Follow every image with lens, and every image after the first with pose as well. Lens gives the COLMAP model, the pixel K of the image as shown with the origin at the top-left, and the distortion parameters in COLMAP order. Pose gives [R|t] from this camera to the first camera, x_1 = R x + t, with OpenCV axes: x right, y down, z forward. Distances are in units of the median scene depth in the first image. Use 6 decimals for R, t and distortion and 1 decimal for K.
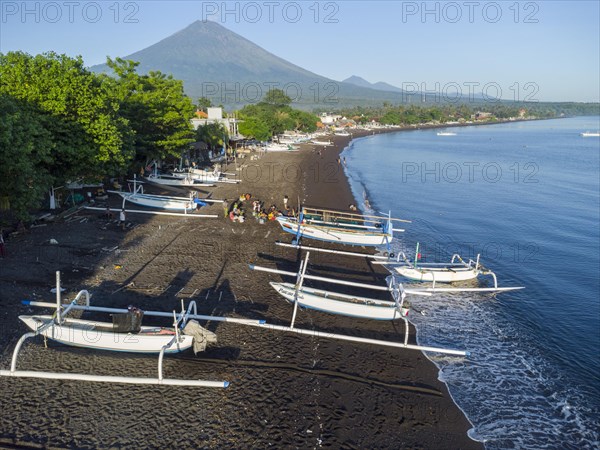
lens RADIAL K [[437.9, 0, 297.8], [0, 437.9, 226.3], [0, 0, 1]] dist [0.008670, -0.008690]
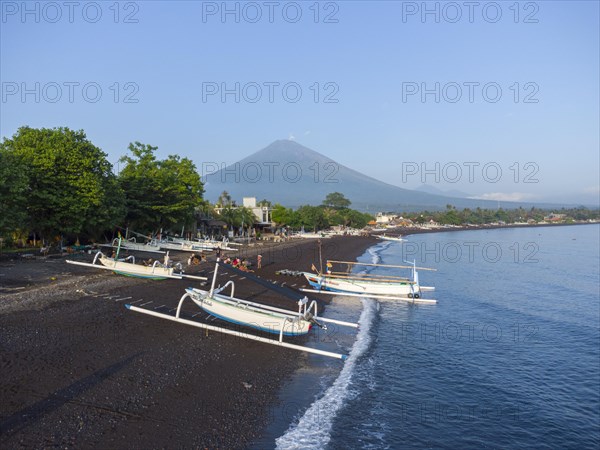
lens RADIAL K [[437.9, 0, 299.0], [0, 437.9, 226.7], [0, 0, 1]] dist [0.008670, -0.008690]
pose [[0.986853, -0.007742, -0.161432, 0.067949], [-0.030909, 0.971373, -0.235539, 0.033089], [0.158635, 0.237432, 0.958364, -0.001720]]
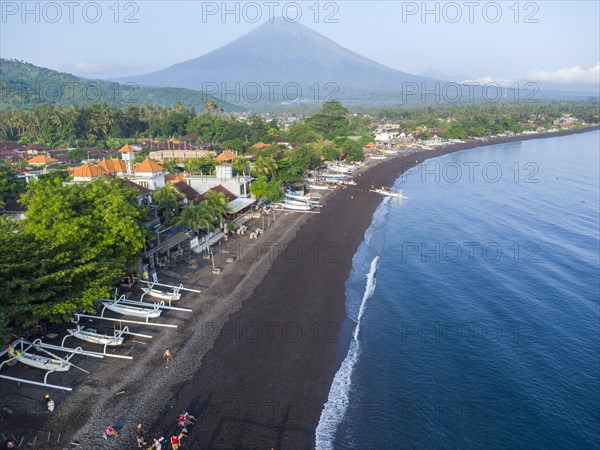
lens RADIAL K [[437.9, 0, 299.5], [0, 437.9, 223.1], [0, 0, 1]] dist [0.008670, -0.008690]
pose [[0.987963, 0.034415, -0.150810, 0.067945], [-0.033452, 0.999401, 0.008917, -0.107281], [0.151027, -0.003765, 0.988522, 0.083506]]
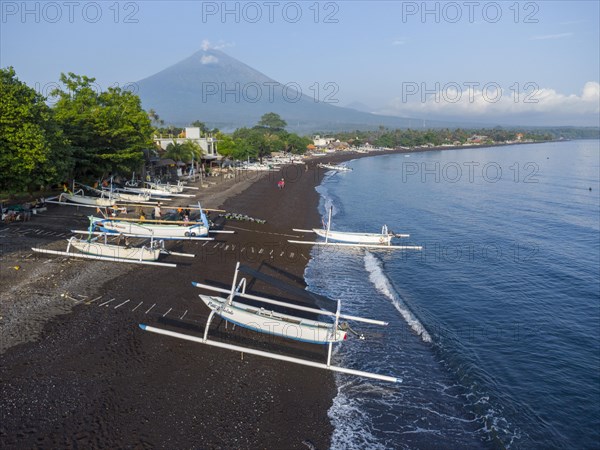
lens RADIAL K [[437.9, 0, 298.9], [0, 437.9, 227.3], [0, 0, 1]] dist [0.008670, -0.008690]
pose [[0.999987, -0.002654, -0.004418, 0.037617], [0.002421, 0.998640, -0.052081, 0.007191], [0.004551, 0.052069, 0.998633, 0.006056]]
